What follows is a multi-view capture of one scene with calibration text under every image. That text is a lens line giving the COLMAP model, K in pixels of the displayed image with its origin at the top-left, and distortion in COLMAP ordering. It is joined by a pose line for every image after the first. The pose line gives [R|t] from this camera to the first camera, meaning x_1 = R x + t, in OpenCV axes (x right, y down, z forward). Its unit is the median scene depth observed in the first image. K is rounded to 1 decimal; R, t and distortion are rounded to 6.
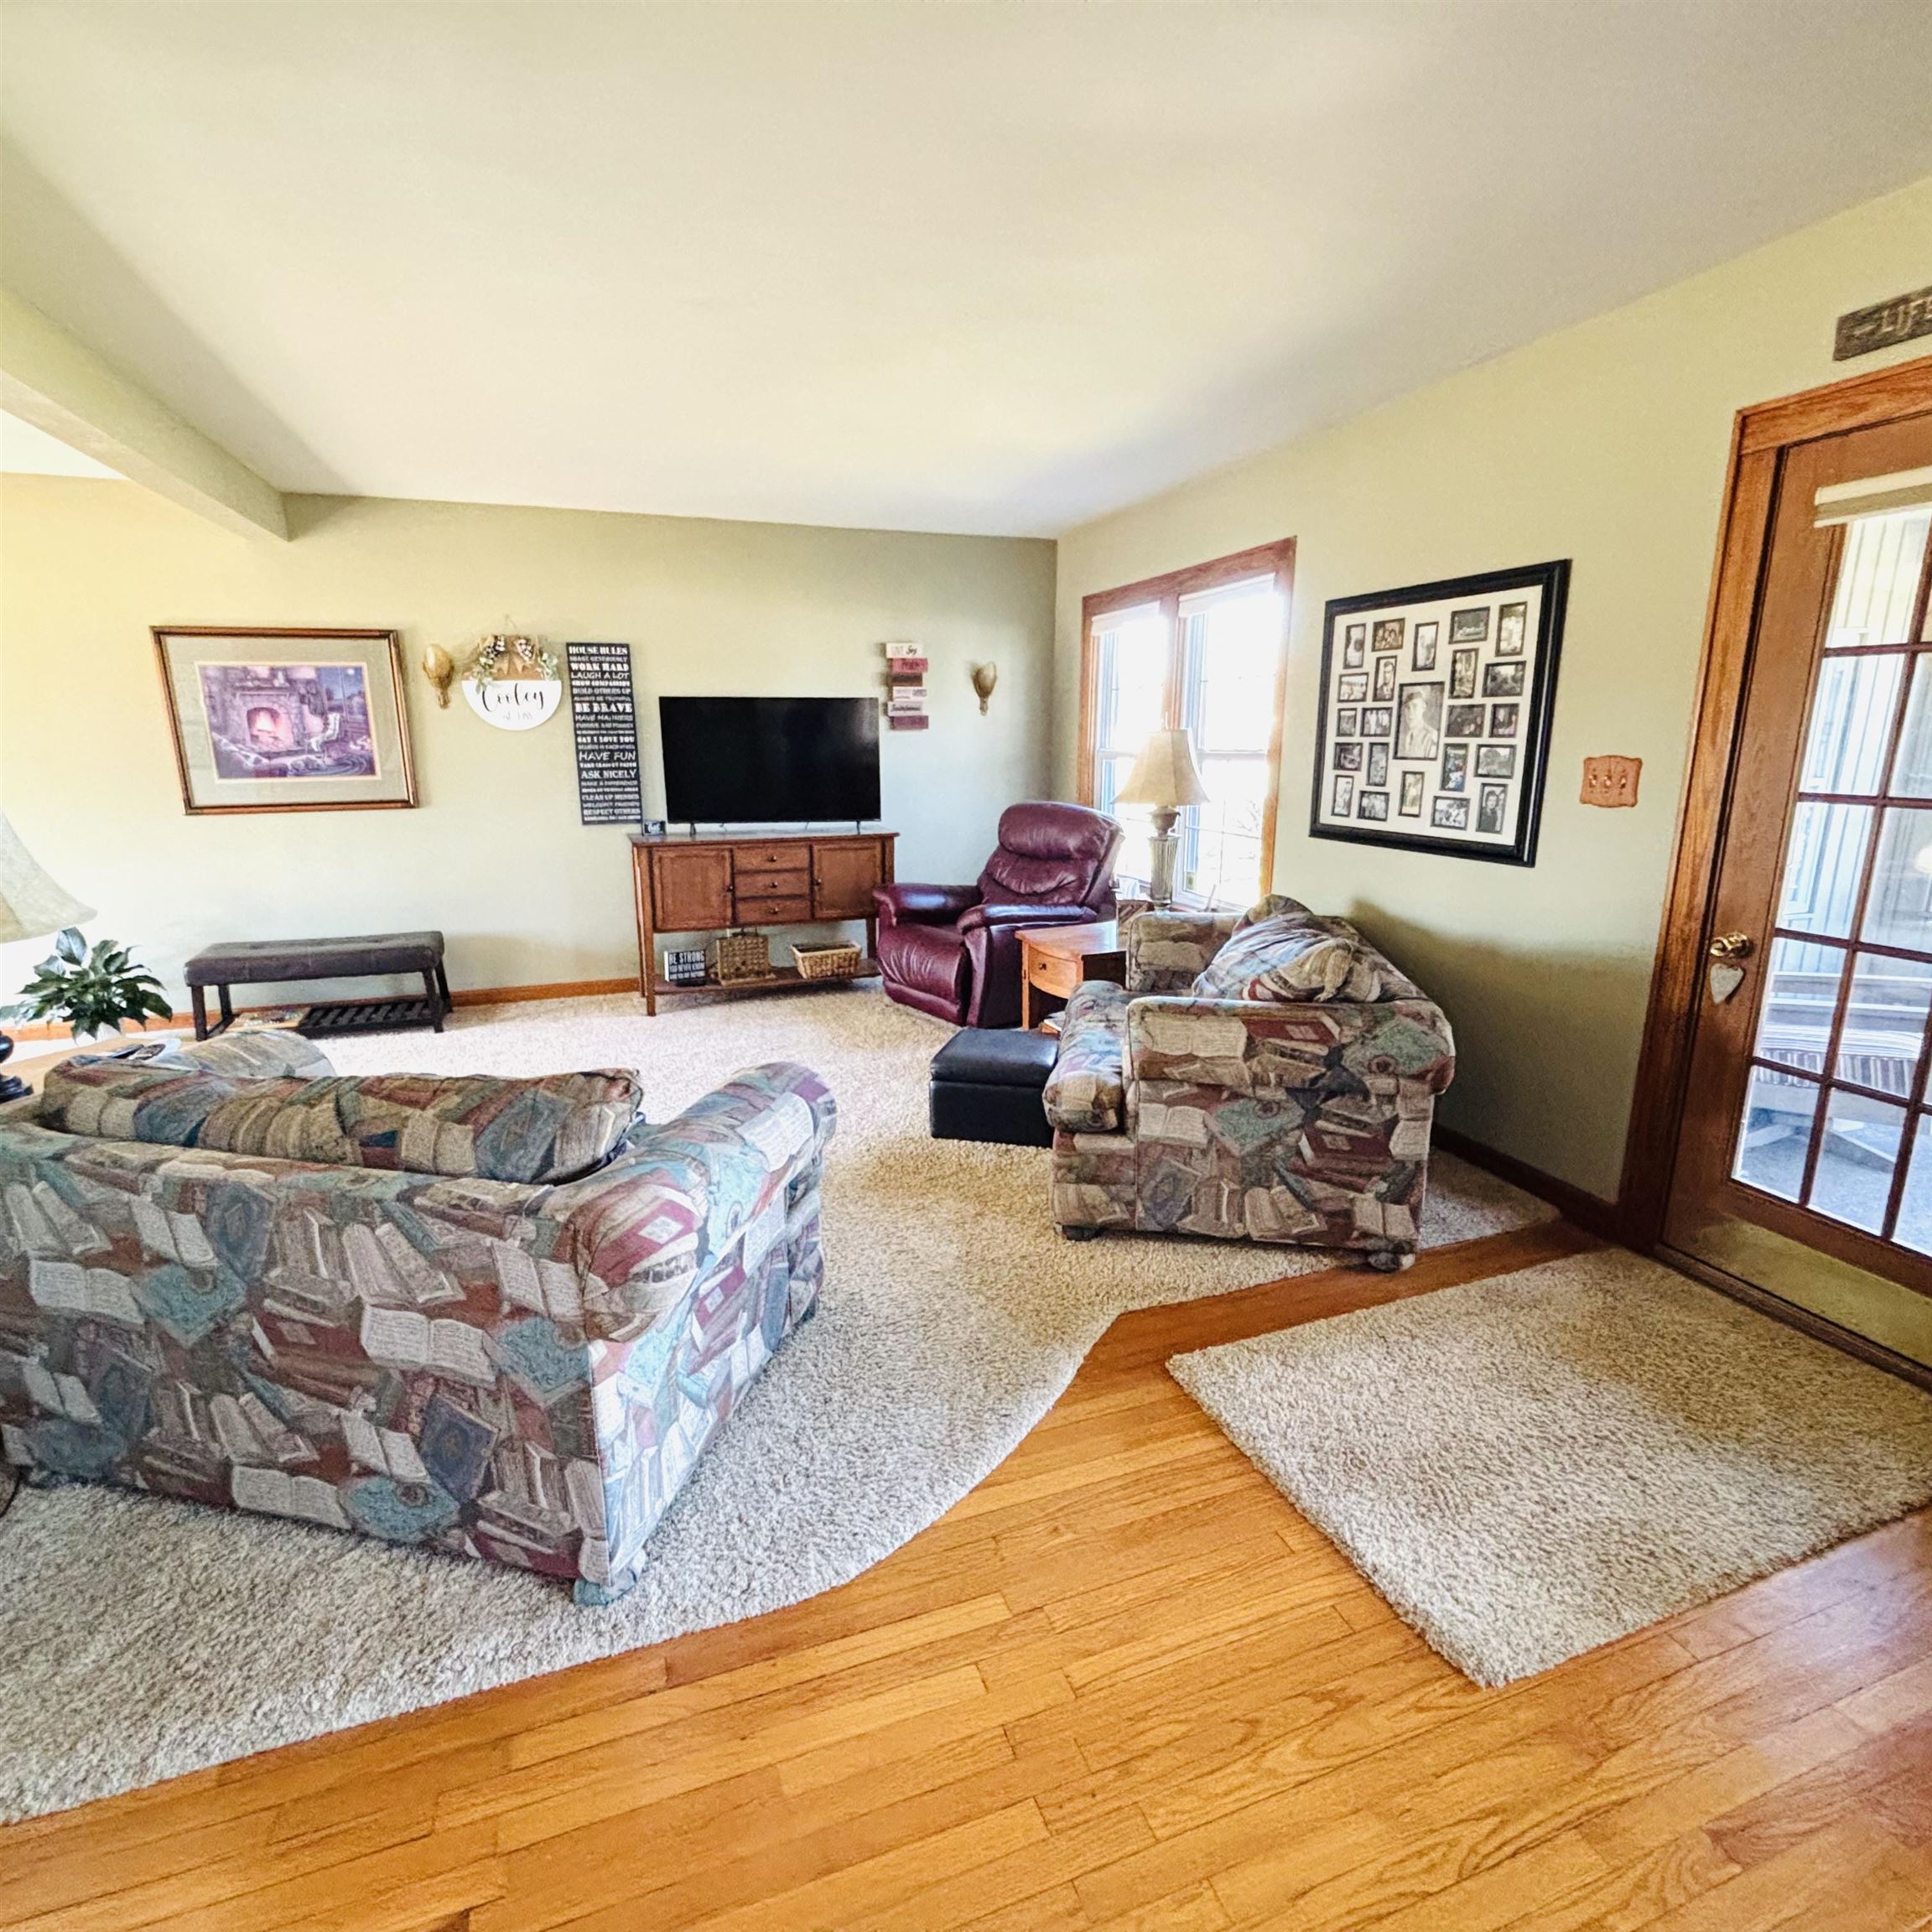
lens RADIAL K [[1034.7, 0, 969.0], [0, 1034.7, 962.7], [0, 0, 1]] dist [-0.005339, -0.004068]
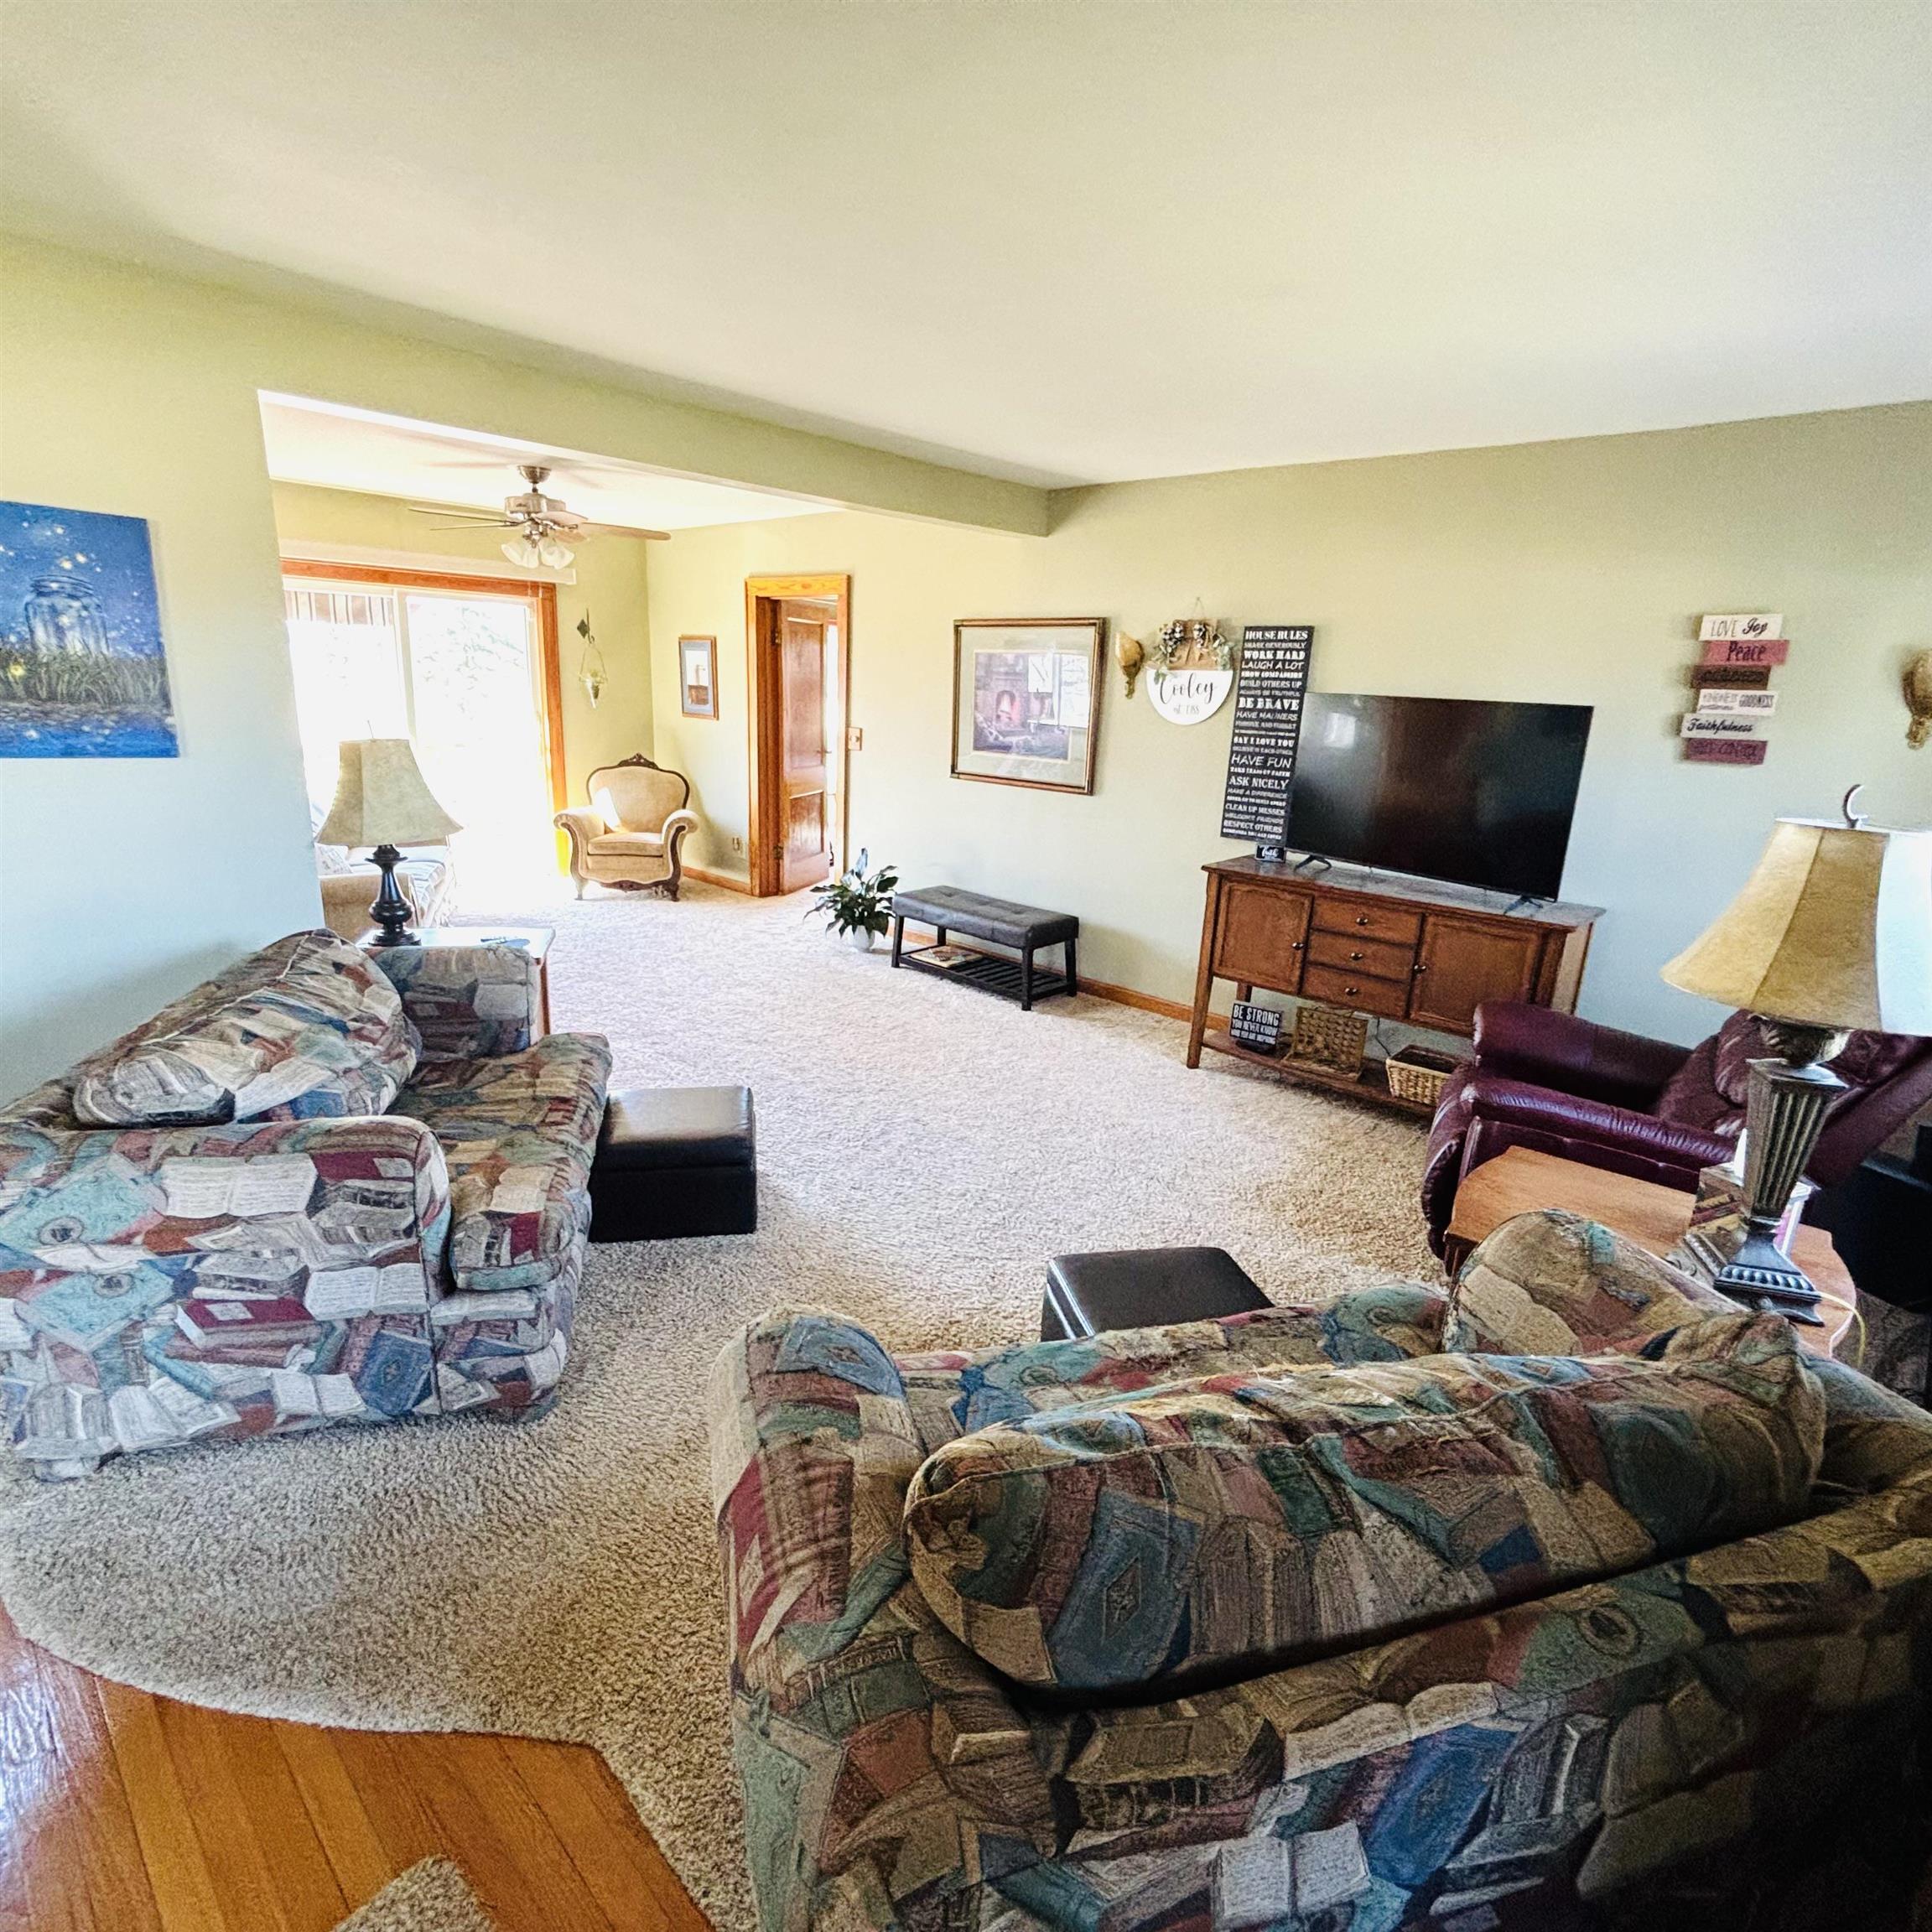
lens RADIAL K [[1034.7, 0, 967.1], [0, 1034.7, 970.7], [0, 0, 1]] dist [-0.005339, -0.004068]
pose [[0.440947, 0.261909, -0.858469, 0.316093], [-0.242069, 0.955736, 0.167247, -0.120251], [0.864273, 0.134062, 0.484829, 0.408465]]
